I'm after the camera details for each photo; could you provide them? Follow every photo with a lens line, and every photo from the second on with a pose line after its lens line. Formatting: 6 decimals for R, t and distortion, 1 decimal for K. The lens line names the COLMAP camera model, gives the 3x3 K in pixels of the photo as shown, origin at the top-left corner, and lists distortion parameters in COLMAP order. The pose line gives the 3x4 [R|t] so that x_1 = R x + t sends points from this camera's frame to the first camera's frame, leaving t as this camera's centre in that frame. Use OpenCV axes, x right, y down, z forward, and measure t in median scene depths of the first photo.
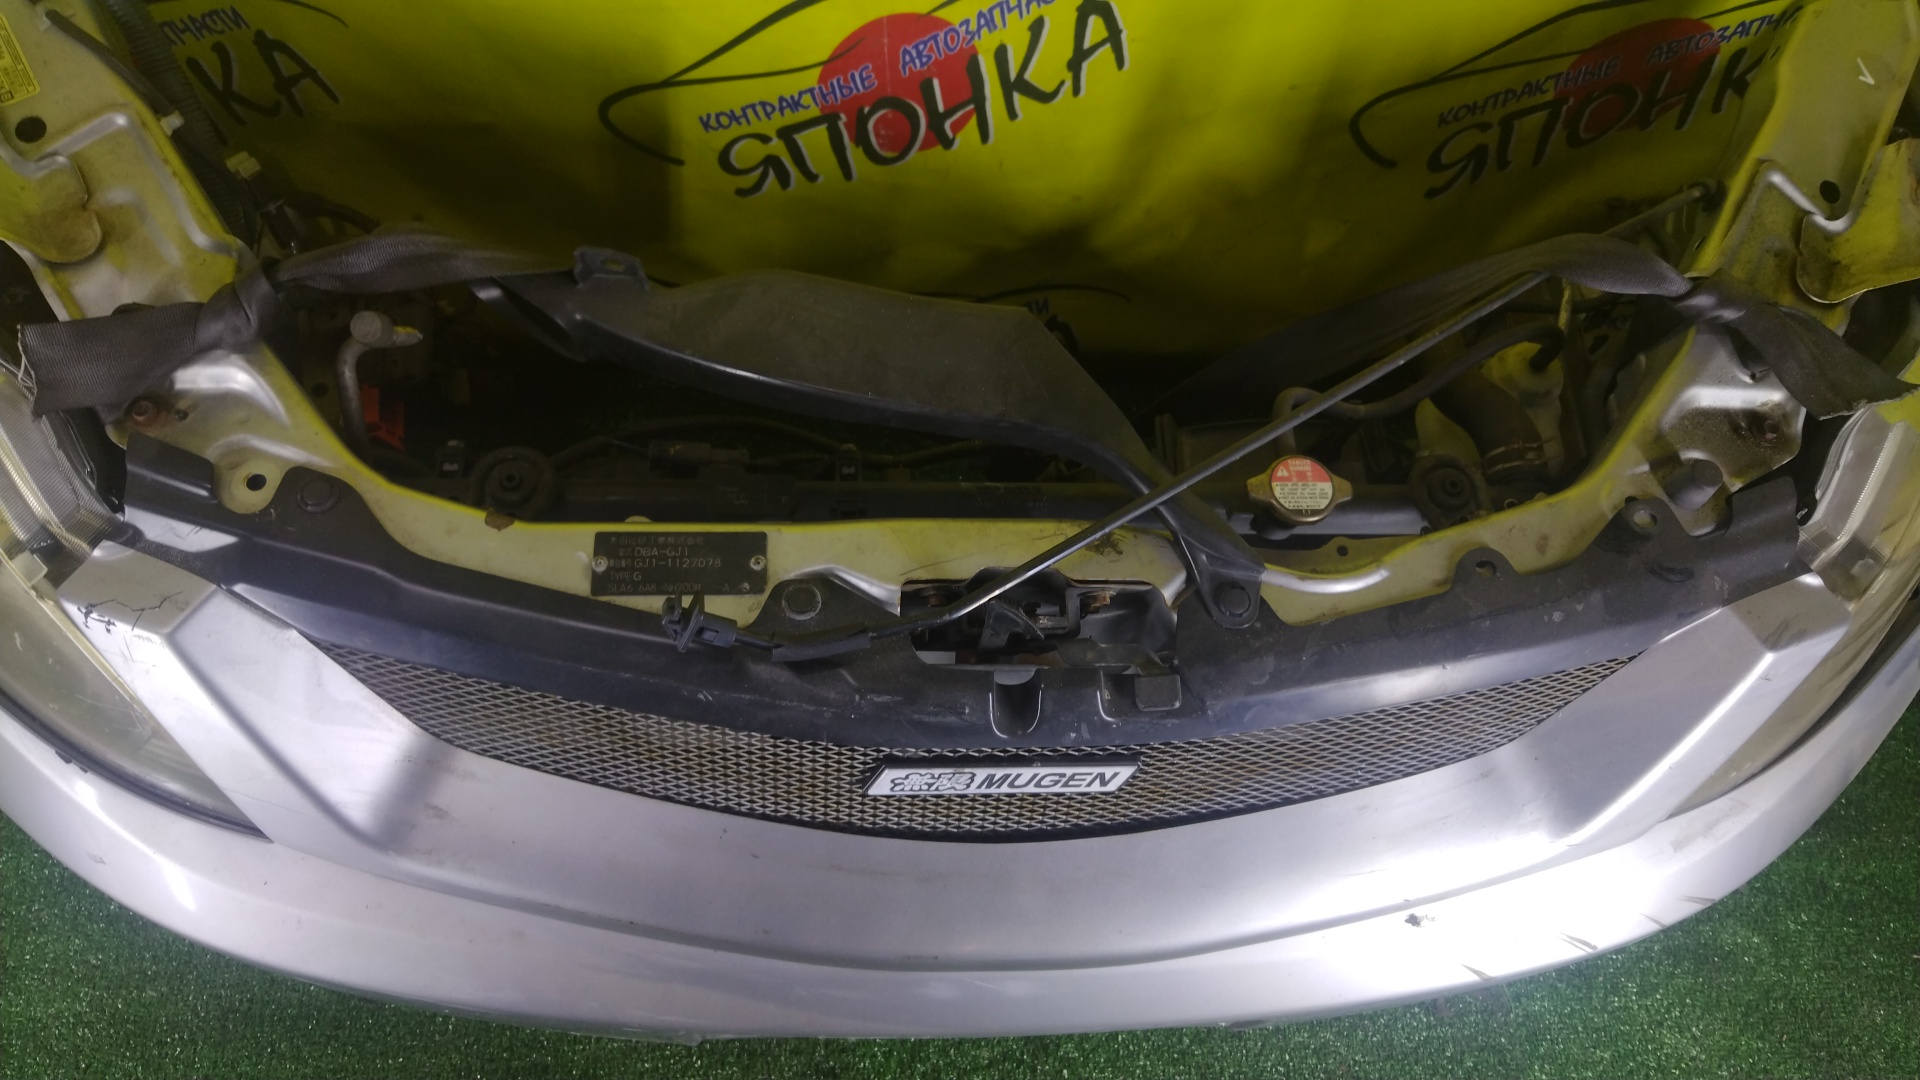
lens RADIAL K [[1336.5, 0, 962.2], [0, 1336.5, 551.5], [0, 0, 1]] dist [-0.010016, 0.019019]
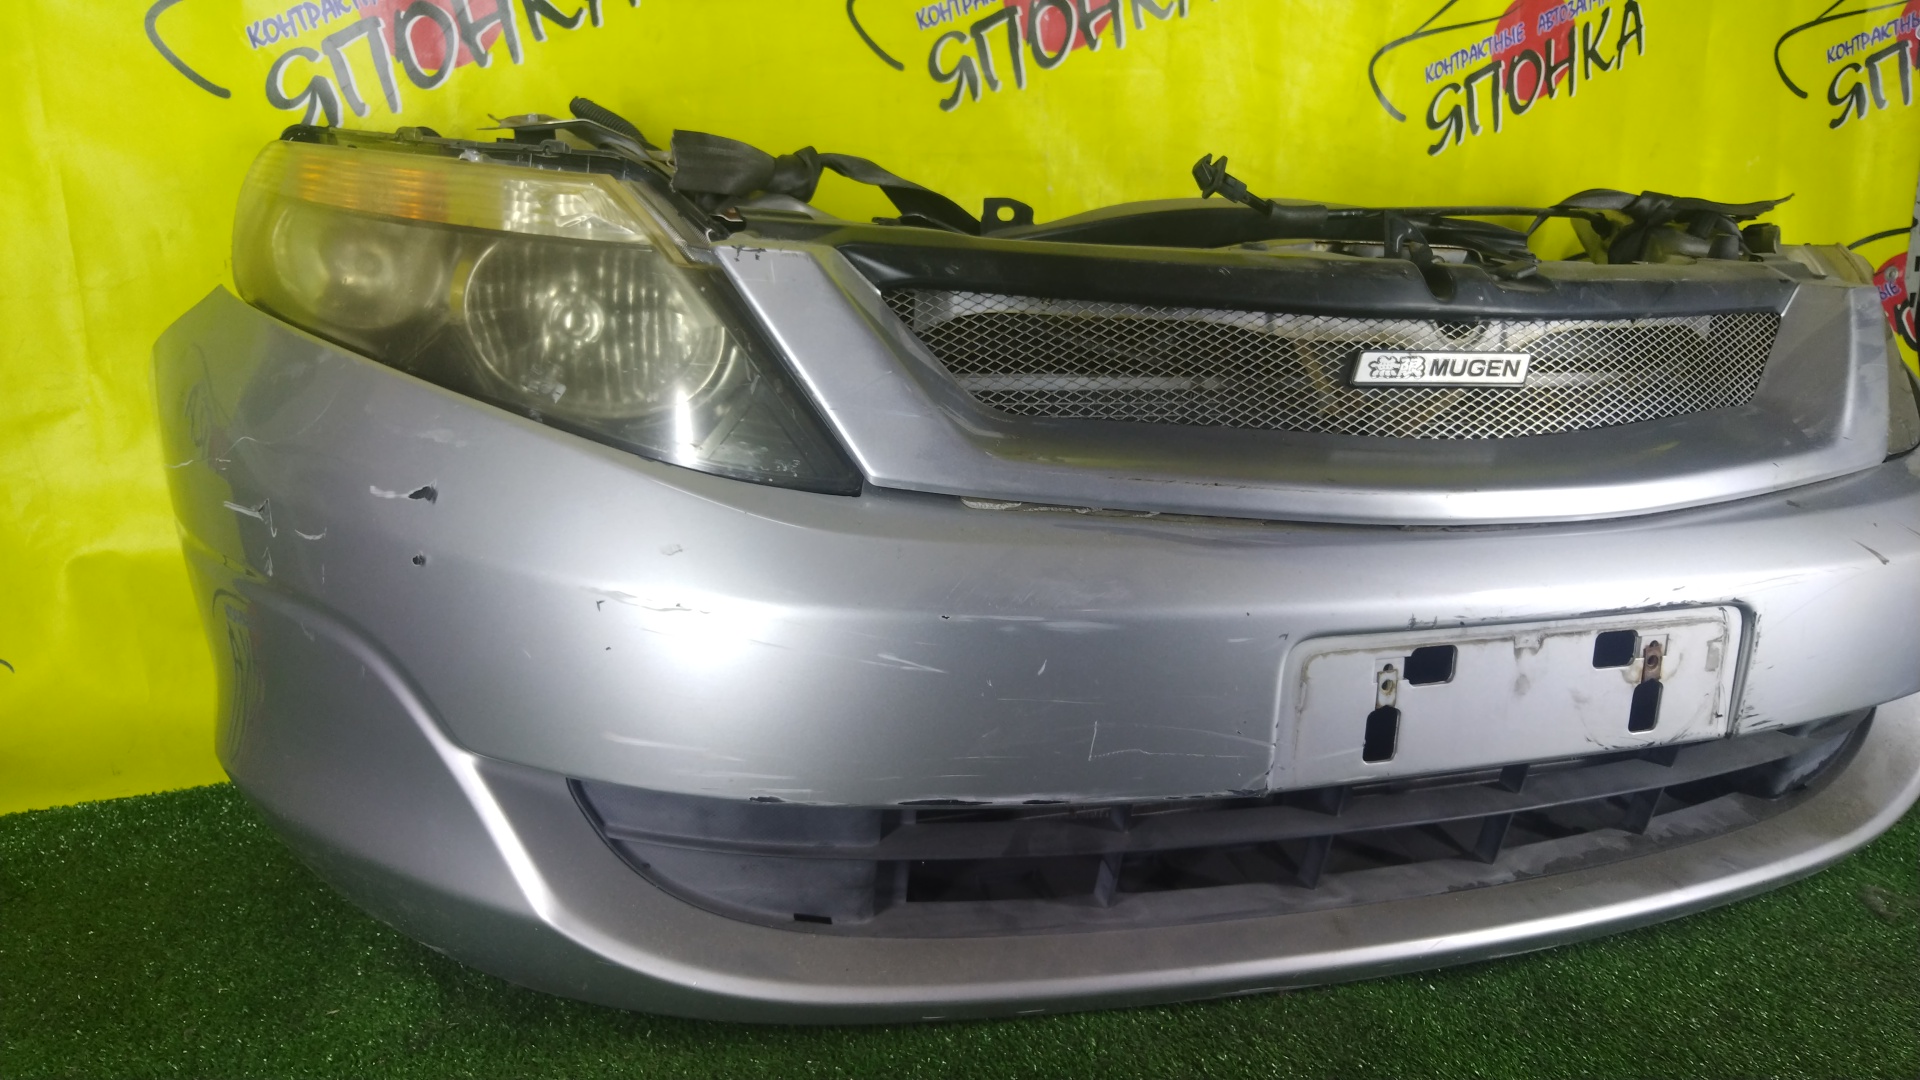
lens RADIAL K [[1336.5, 0, 968.9], [0, 1336.5, 529.7], [0, 0, 1]] dist [-0.010016, 0.019019]
pose [[0.953236, -0.120096, 0.277340, -0.591307], [0.290491, 0.617312, -0.731123, 0.820149], [-0.083400, 0.777498, 0.623331, 0.307669]]
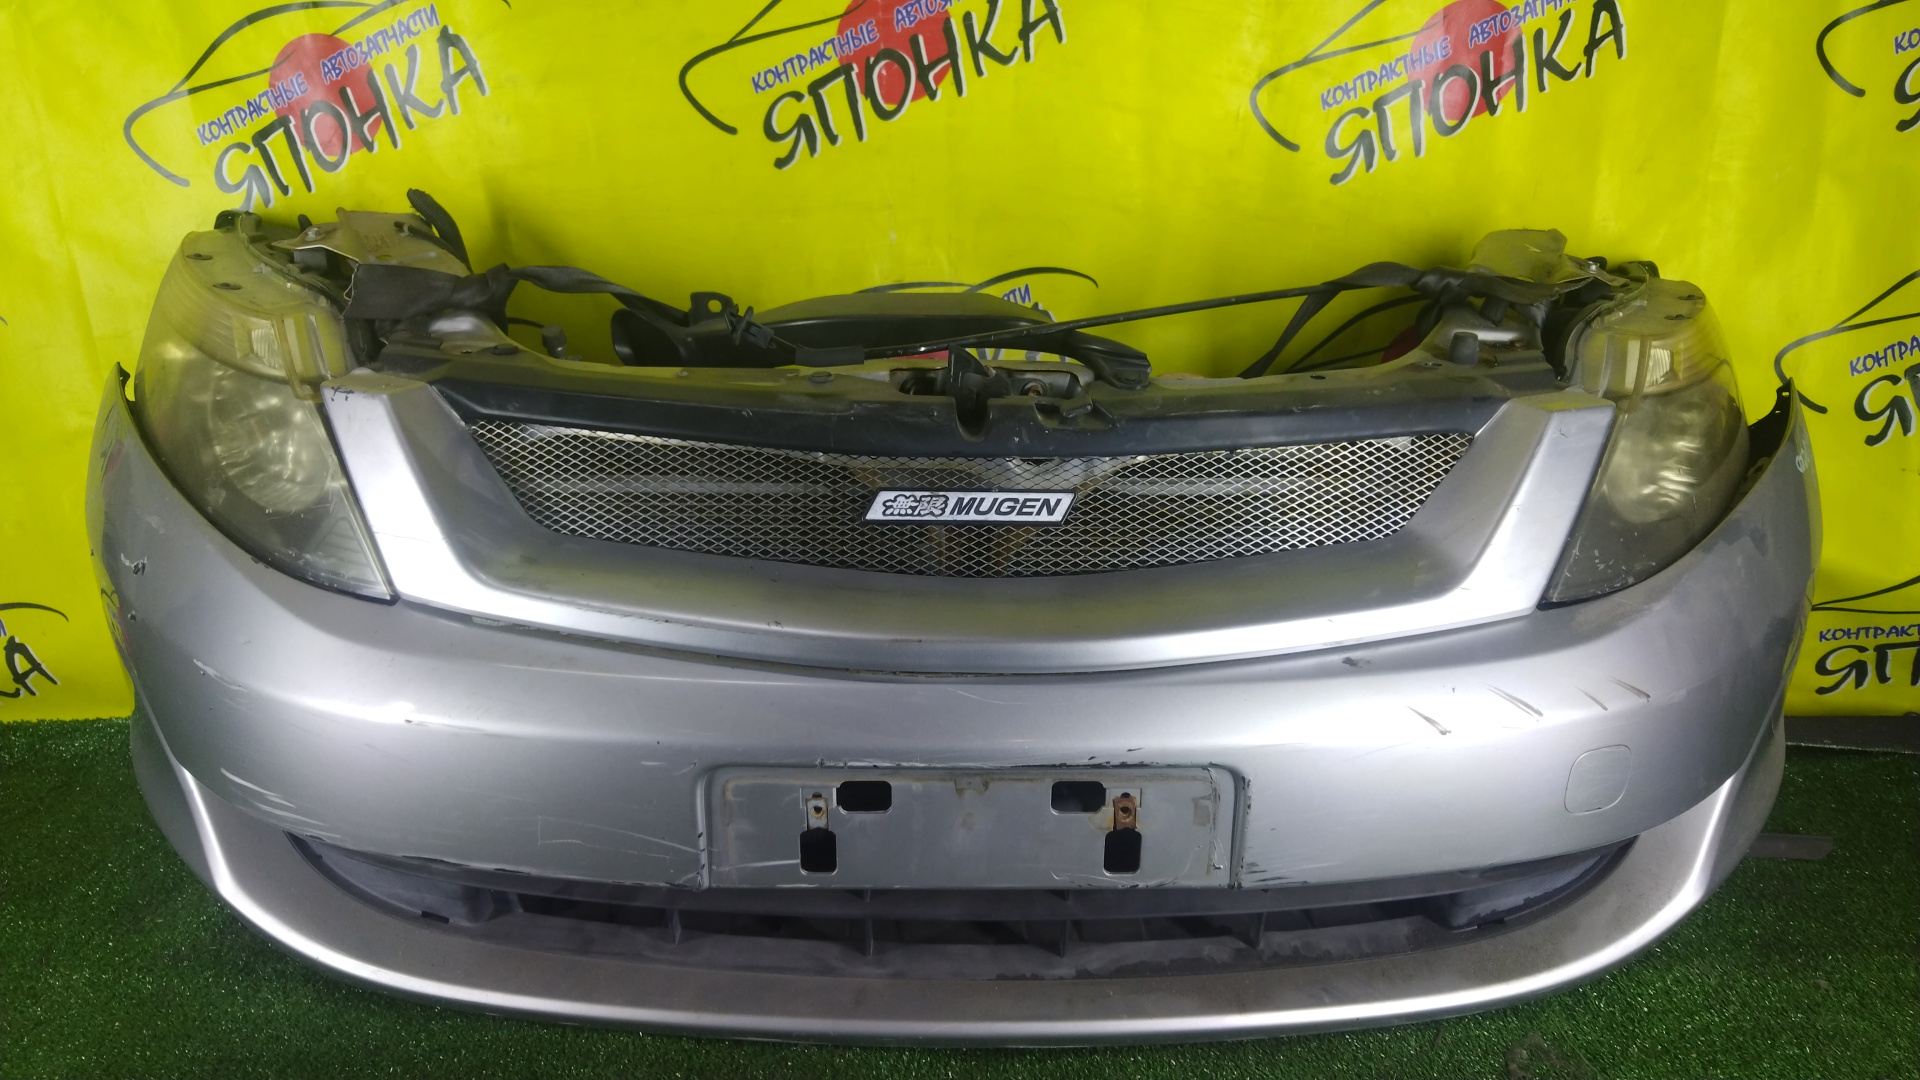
lens RADIAL K [[1336.5, 0, 962.0], [0, 1336.5, 536.2], [0, 0, 1]] dist [-0.010016, 0.019019]
pose [[0.996807, -0.068414, -0.041176, 0.058160], [0.019257, 0.706417, -0.707534, 0.871025], [0.077492, 0.704482, 0.705479, 0.092617]]
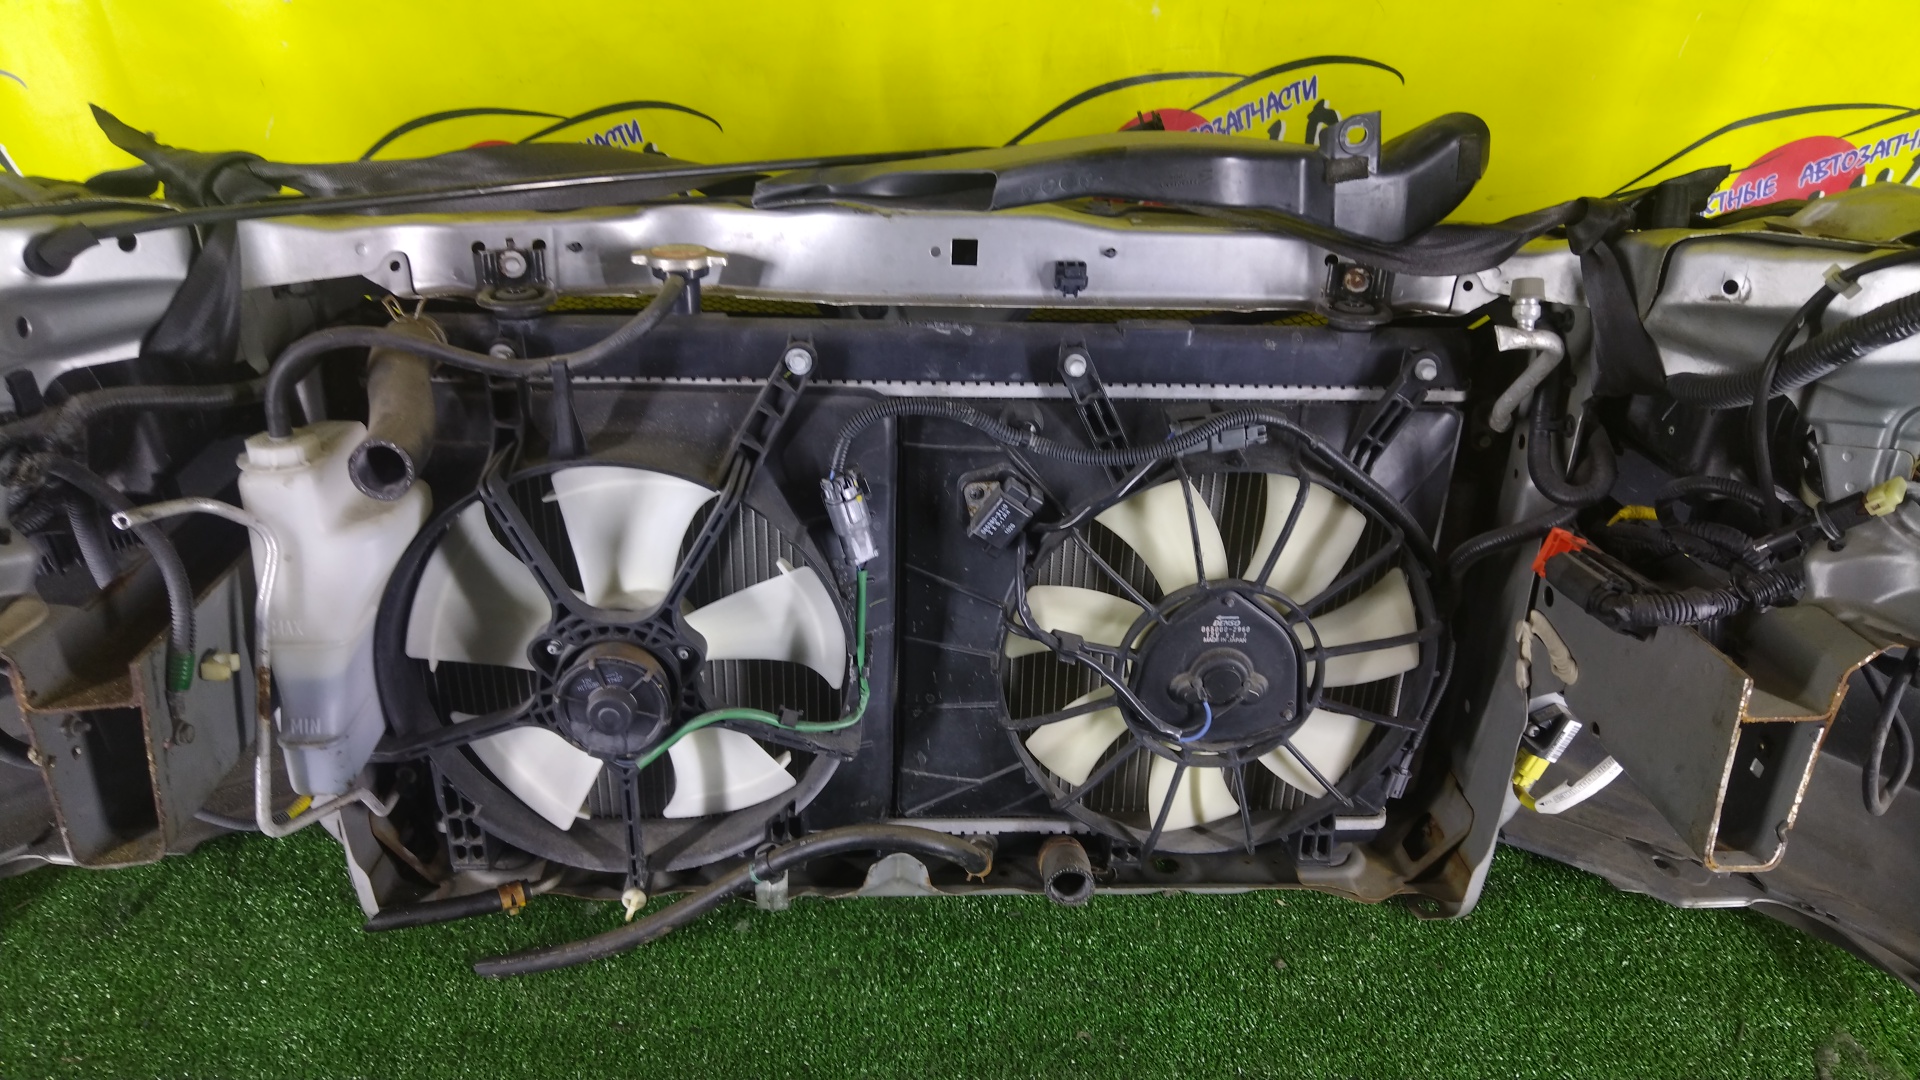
lens RADIAL K [[1336.5, 0, 954.7], [0, 1336.5, 535.7], [0, 0, 1]] dist [-0.010016, 0.019019]
pose [[0.998004, -0.012175, -0.061966, -0.167753], [-0.015378, 0.904841, -0.425472, 0.472163], [0.061249, 0.425575, 0.902848, 0.044075]]
